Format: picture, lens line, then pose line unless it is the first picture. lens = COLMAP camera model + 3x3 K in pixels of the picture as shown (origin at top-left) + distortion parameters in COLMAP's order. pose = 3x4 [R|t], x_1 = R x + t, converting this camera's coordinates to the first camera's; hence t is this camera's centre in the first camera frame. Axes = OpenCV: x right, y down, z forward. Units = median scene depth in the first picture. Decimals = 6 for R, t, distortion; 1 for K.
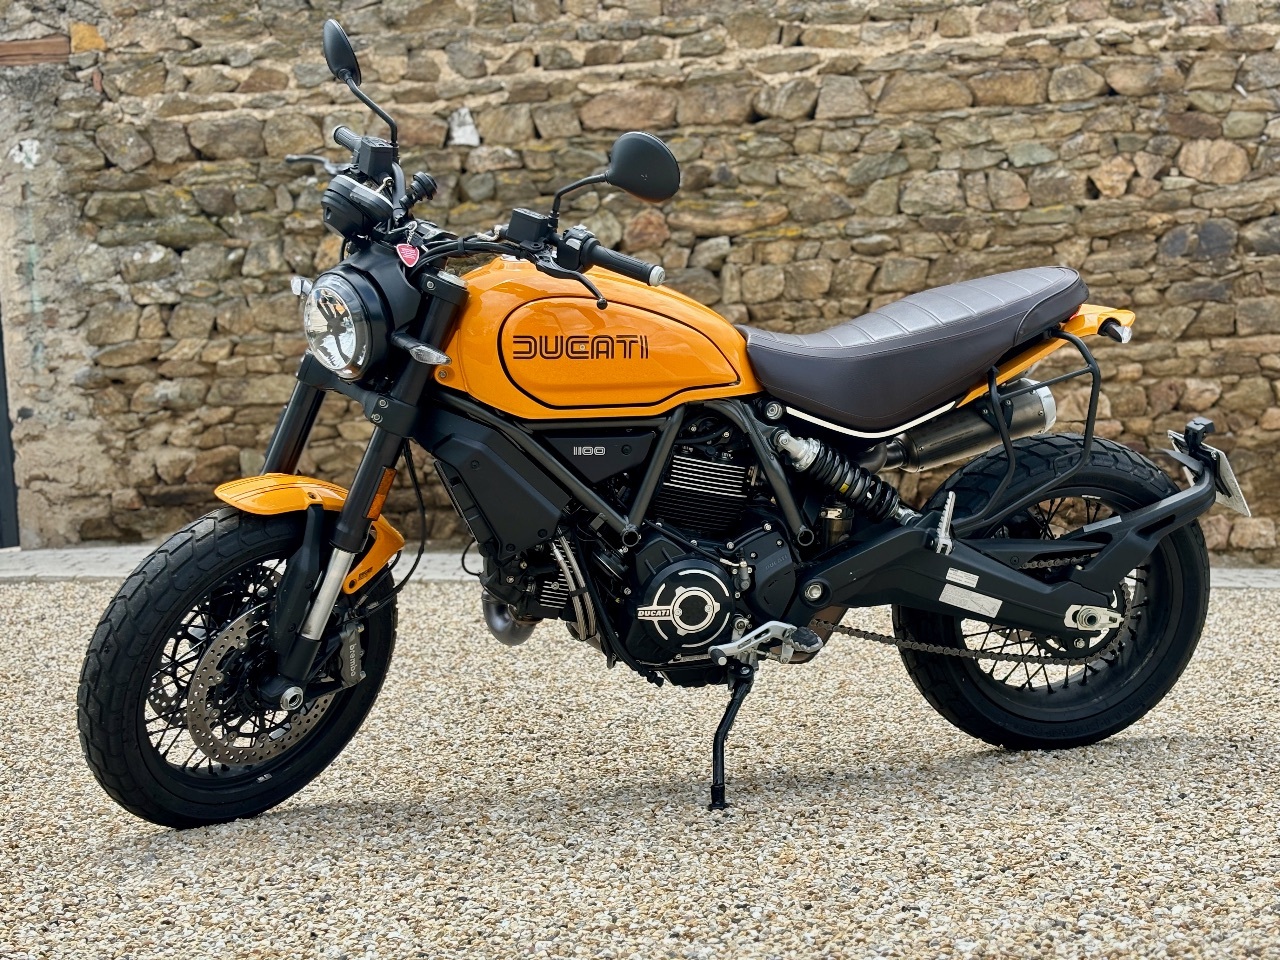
lens RADIAL K [[1917.9, 0, 636.0], [0, 1917.9, 479.4], [0, 0, 1]] dist [0.074301, 0.000000]
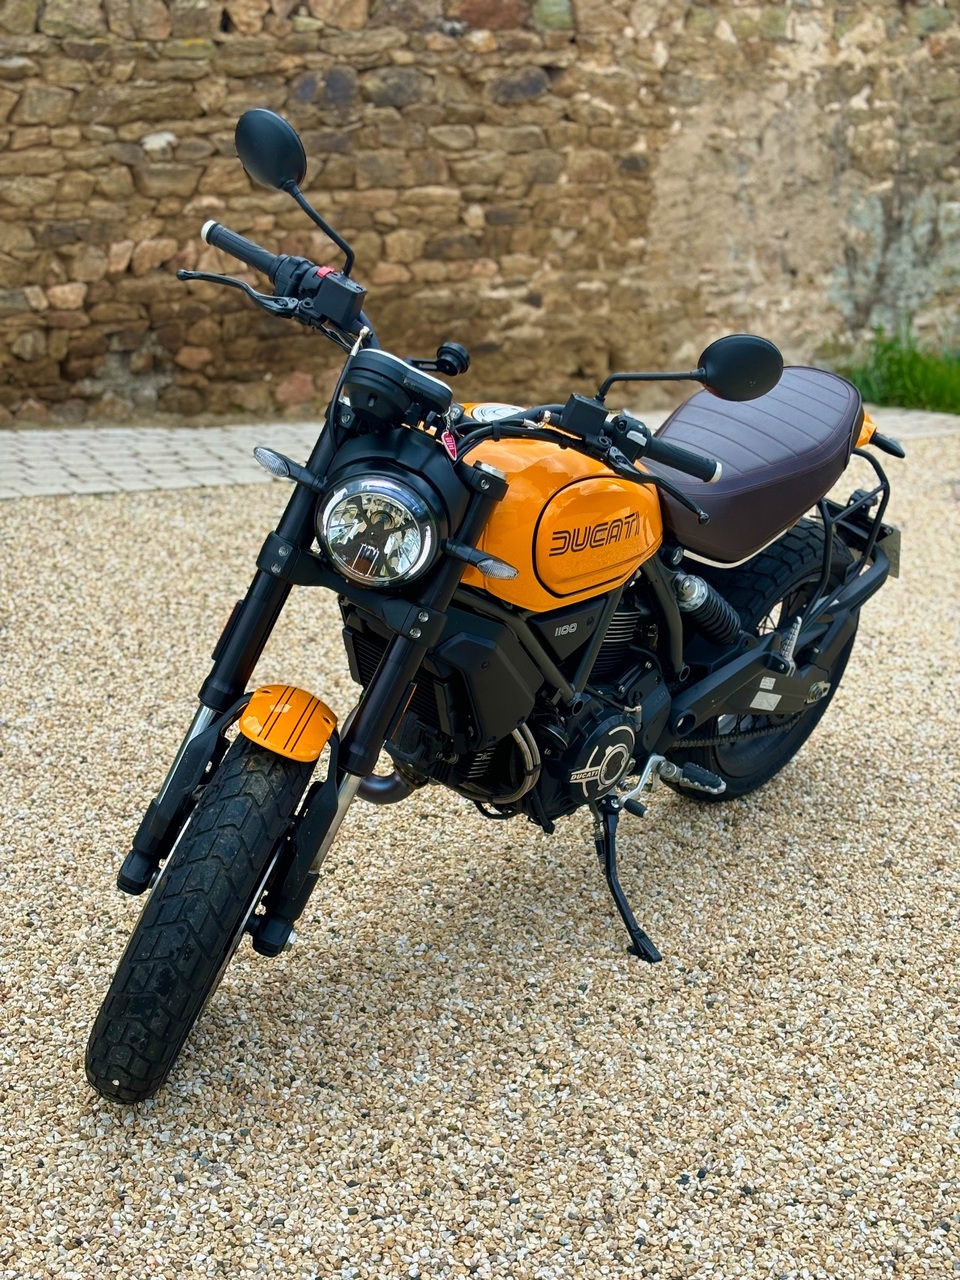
lens RADIAL K [[1917.9, 0, 478.3], [0, 1917.9, 639.9], [0, 0, 1]] dist [0.074301, 0.000000]
pose [[0.813251, -0.106089, 0.572160, -0.241013], [-0.046305, 0.968325, 0.245361, -0.096235], [-0.580067, -0.226034, 0.782579, 0.117157]]
